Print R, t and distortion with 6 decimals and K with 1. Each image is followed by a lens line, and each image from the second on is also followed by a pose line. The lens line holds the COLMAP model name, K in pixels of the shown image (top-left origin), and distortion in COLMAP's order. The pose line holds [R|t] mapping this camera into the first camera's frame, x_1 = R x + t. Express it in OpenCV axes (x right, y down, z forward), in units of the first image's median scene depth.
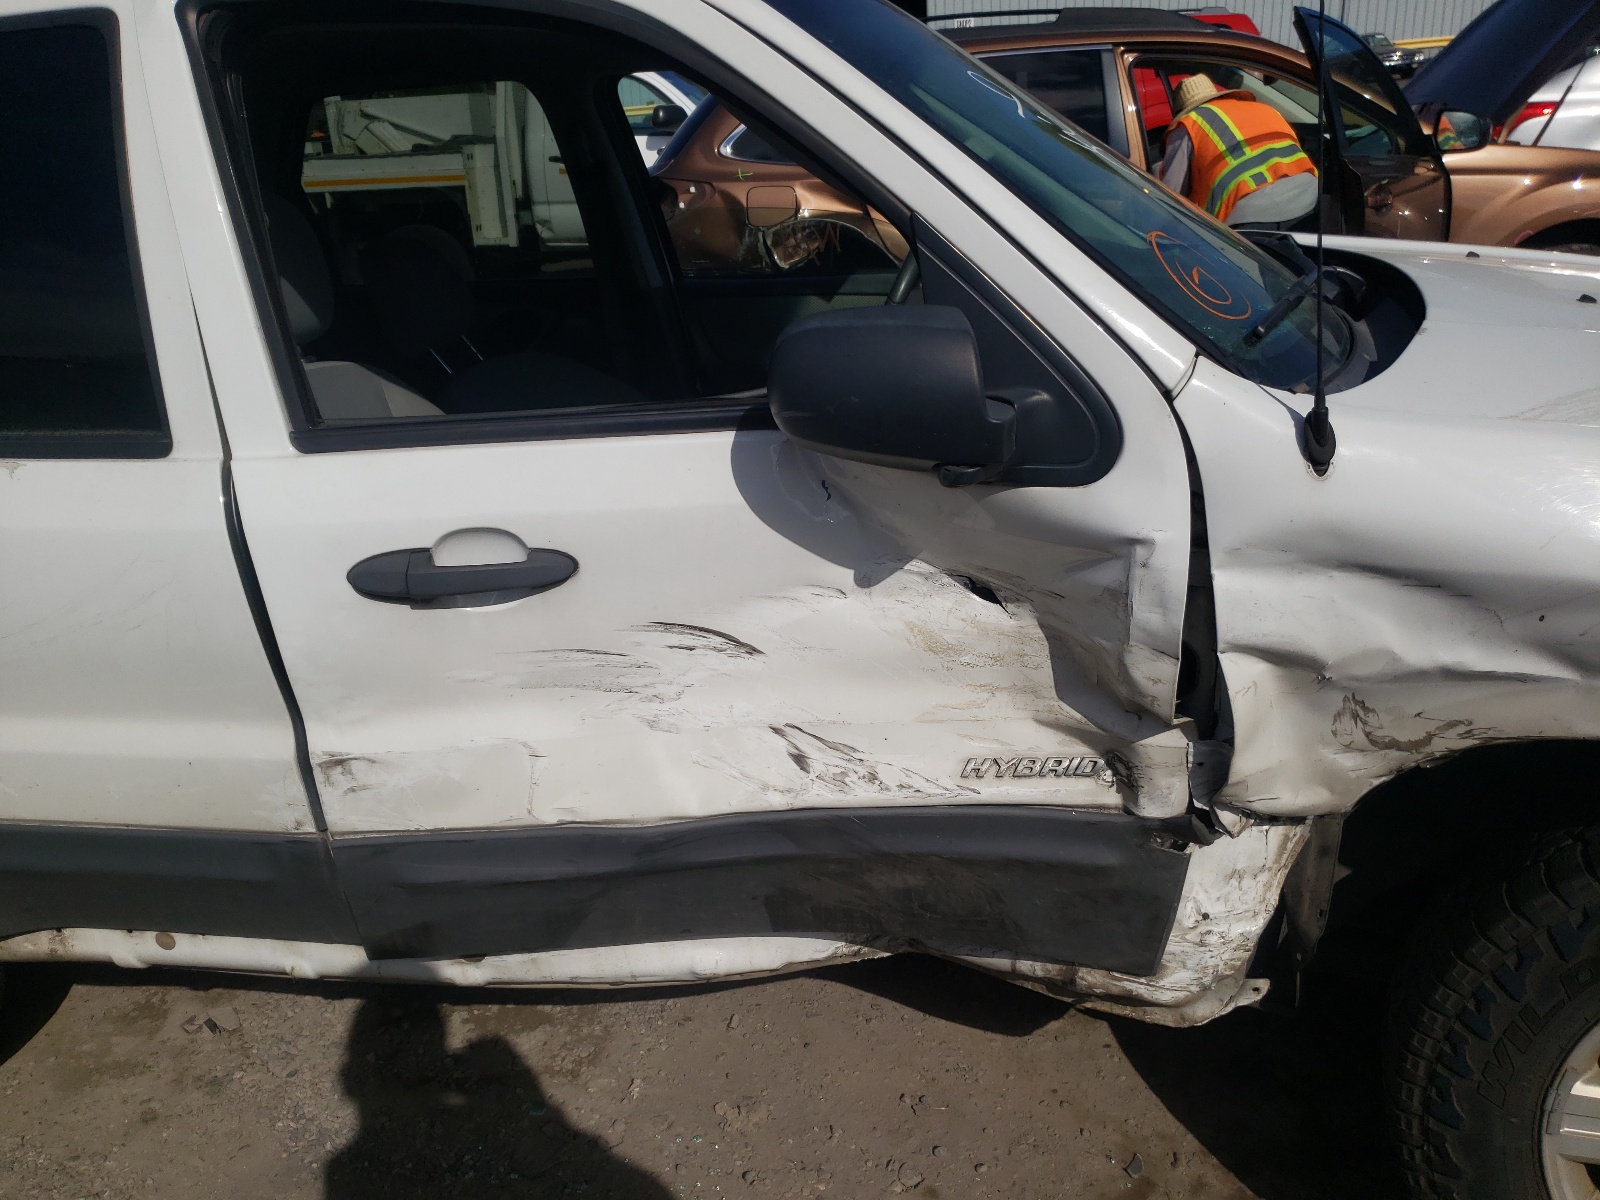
lens RADIAL K [[1254.7, 0, 800.0], [0, 1254.7, 600.0], [0, 0, 1]] dist [0.067662, -0.003483]
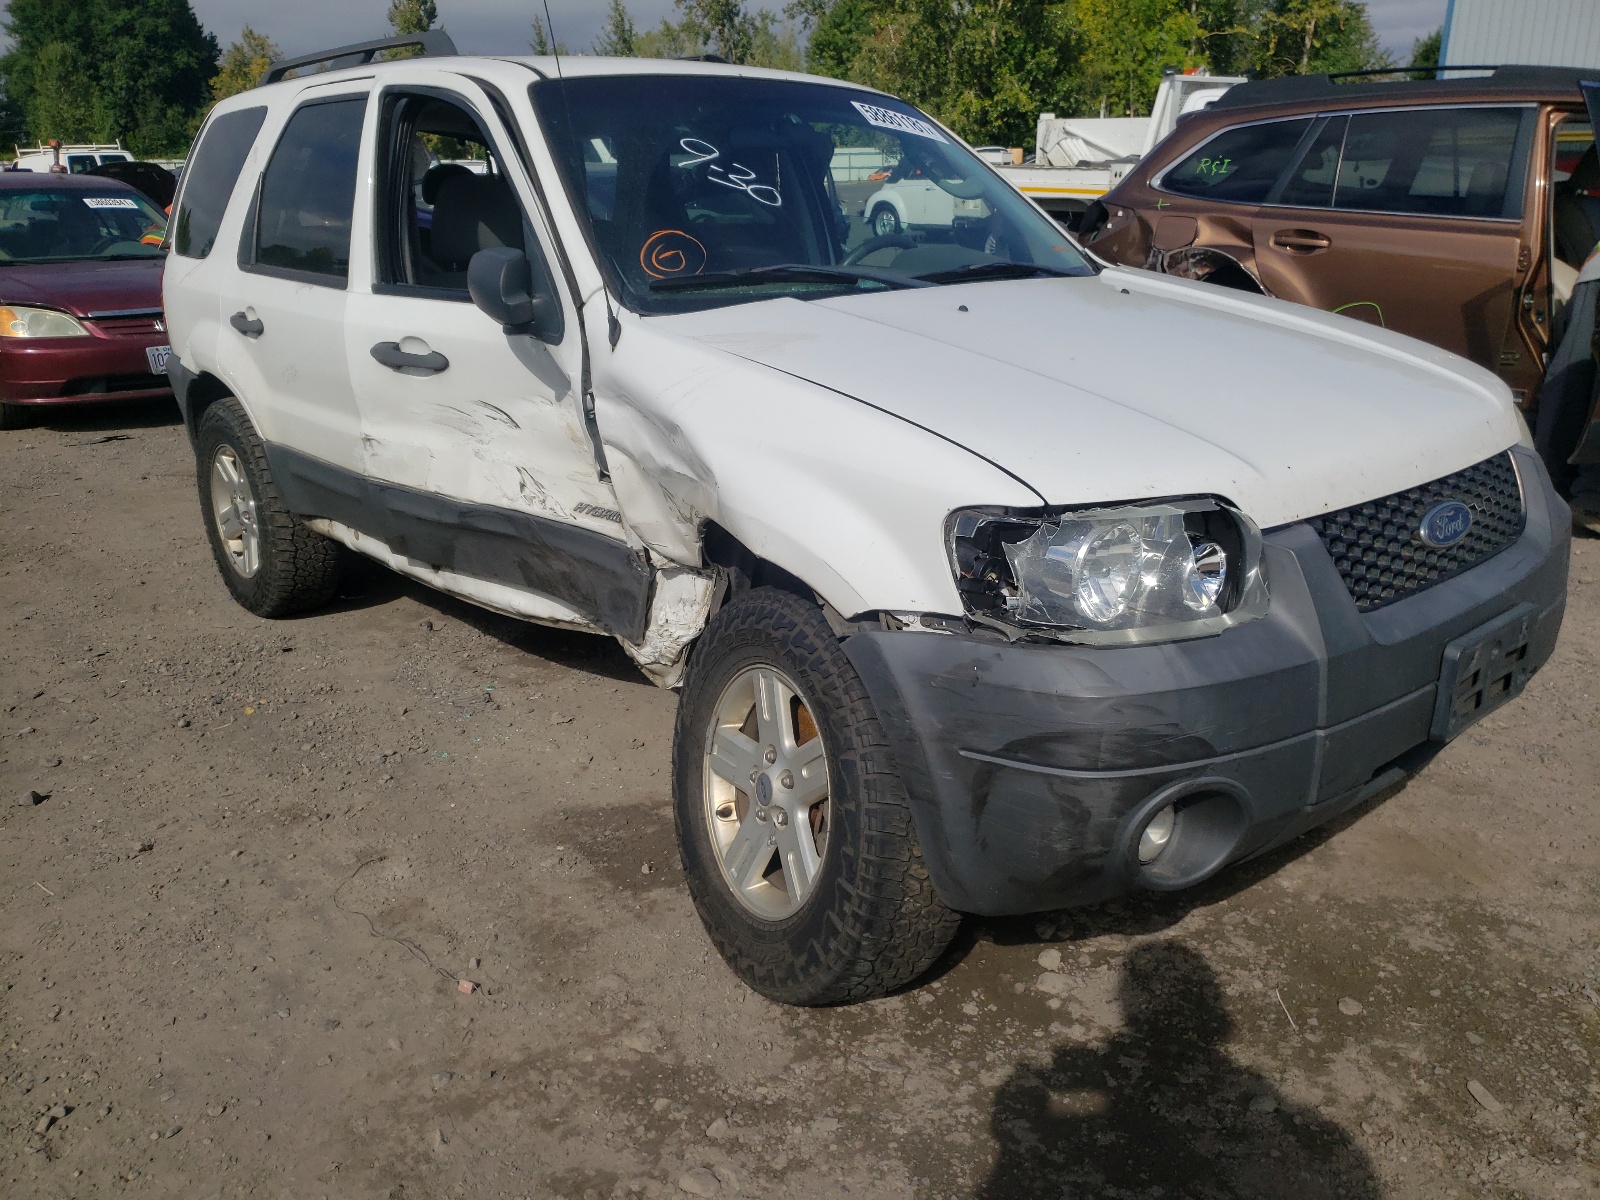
lens RADIAL K [[1201.5, 0, 800.0], [0, 1201.5, 600.0], [0, 0, 1]] dist [0.042808, 0.001775]
pose [[0.805539, 0.255820, -0.534474, 1.371455], [-0.254966, 0.963874, 0.077072, 0.044547], [0.534882, 0.074188, 0.841663, -0.311472]]
